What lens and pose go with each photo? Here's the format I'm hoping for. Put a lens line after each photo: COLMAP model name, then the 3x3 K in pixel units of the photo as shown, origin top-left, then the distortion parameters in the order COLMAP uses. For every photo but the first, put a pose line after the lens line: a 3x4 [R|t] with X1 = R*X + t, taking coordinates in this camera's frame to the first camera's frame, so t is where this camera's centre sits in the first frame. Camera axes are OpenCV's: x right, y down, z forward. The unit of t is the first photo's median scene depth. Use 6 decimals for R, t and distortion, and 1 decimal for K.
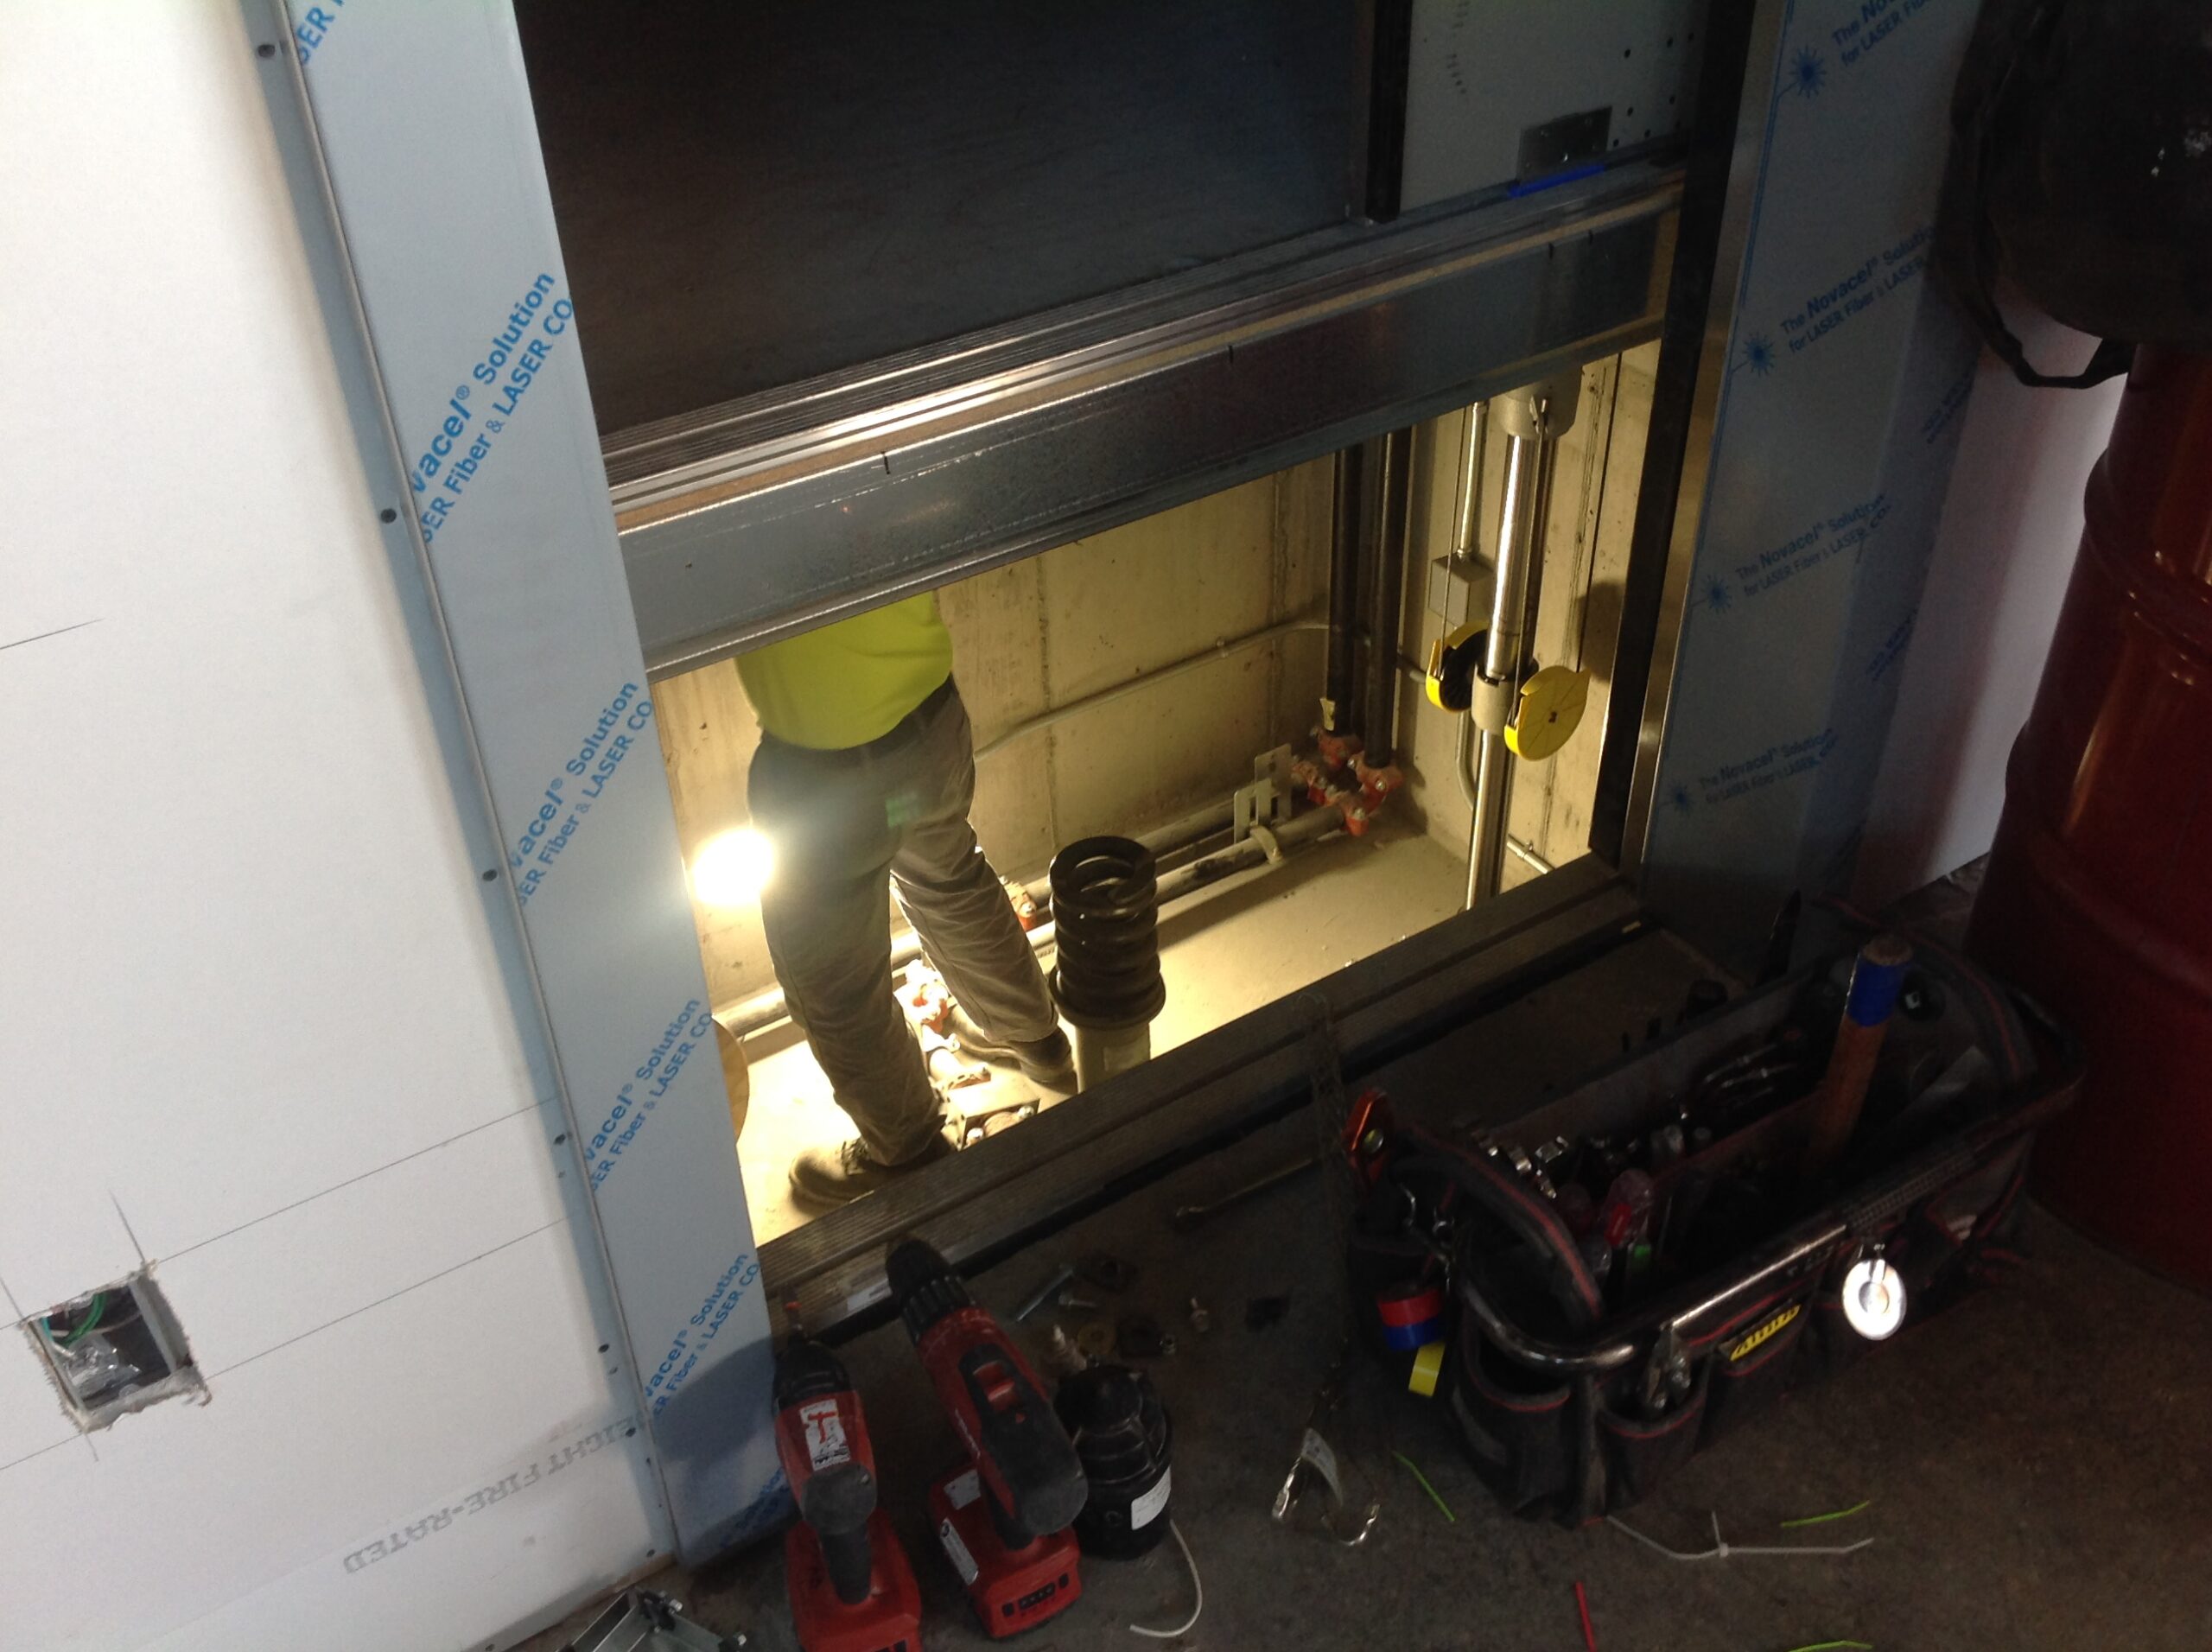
lens RADIAL K [[2055.5, 0, 1106.0], [0, 2055.5, 826.0], [0, 0, 1]] dist [0.002007, 0.002277]
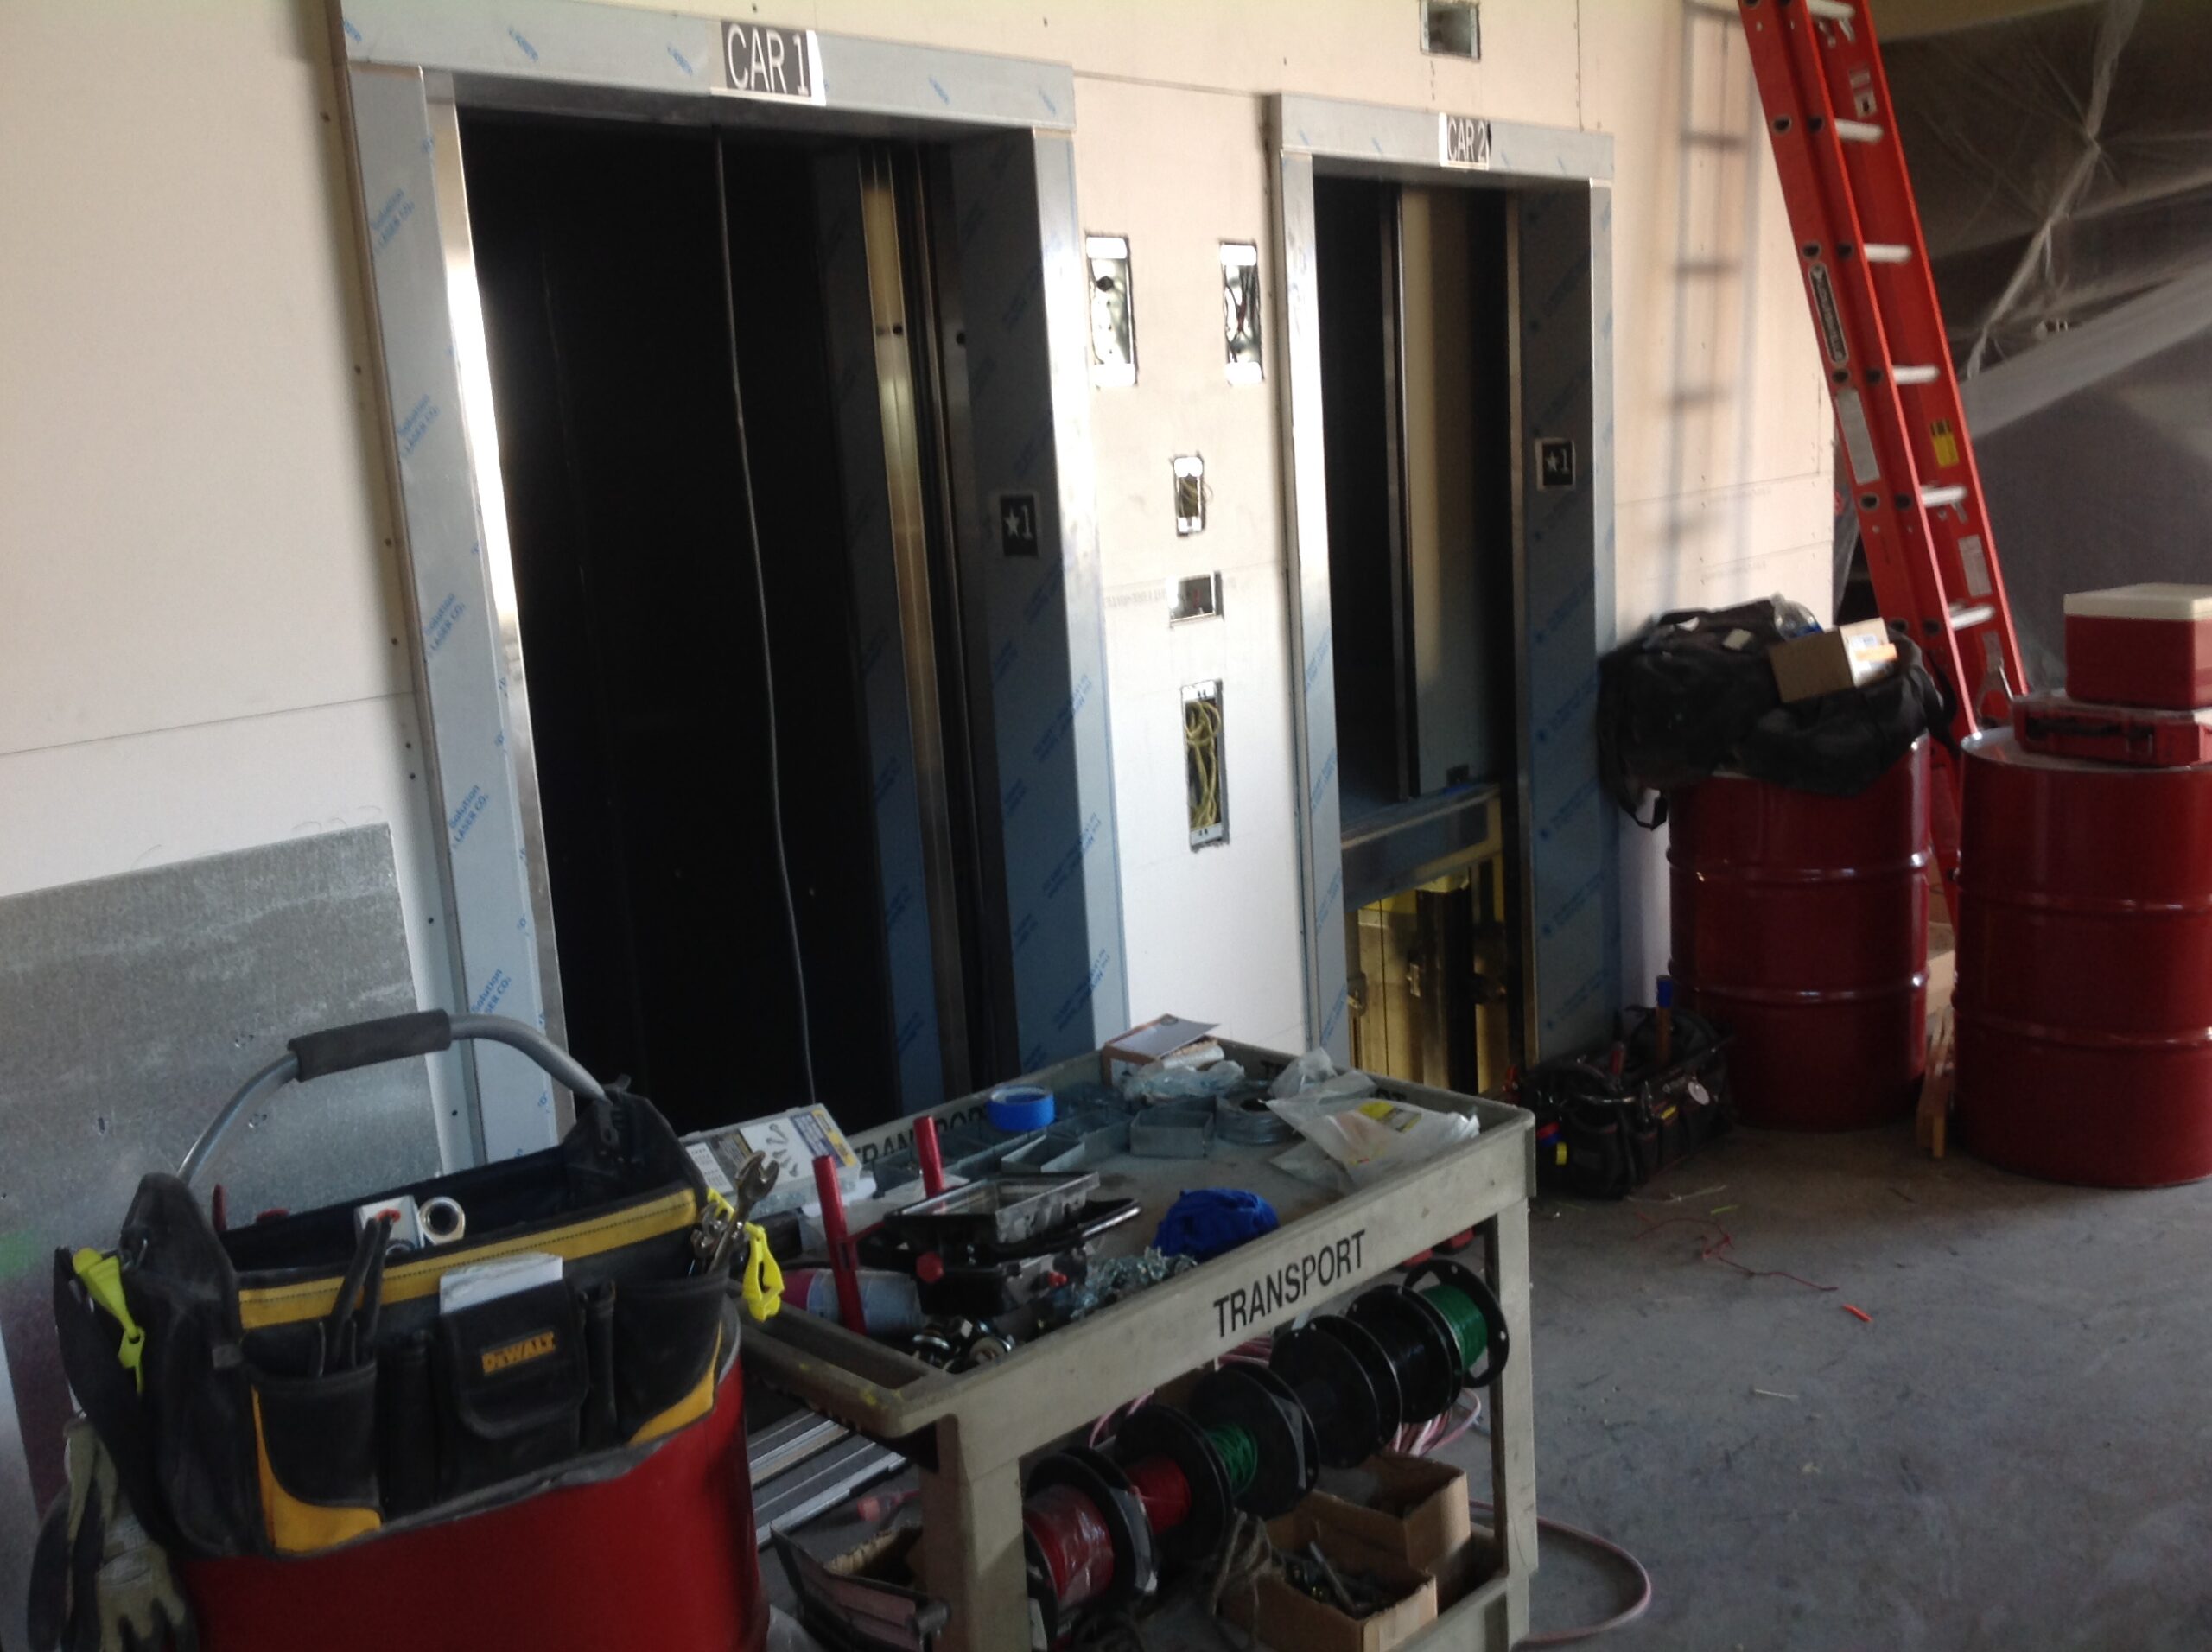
lens RADIAL K [[2055.5, 0, 1106.0], [0, 2055.5, 826.0], [0, 0, 1]] dist [0.002007, 0.002277]
pose [[0.953851, -0.077856, 0.290013, -1.145413], [0.203351, 0.878117, -0.433081, 0.918250], [-0.220947, 0.472069, 0.853425, -1.357255]]
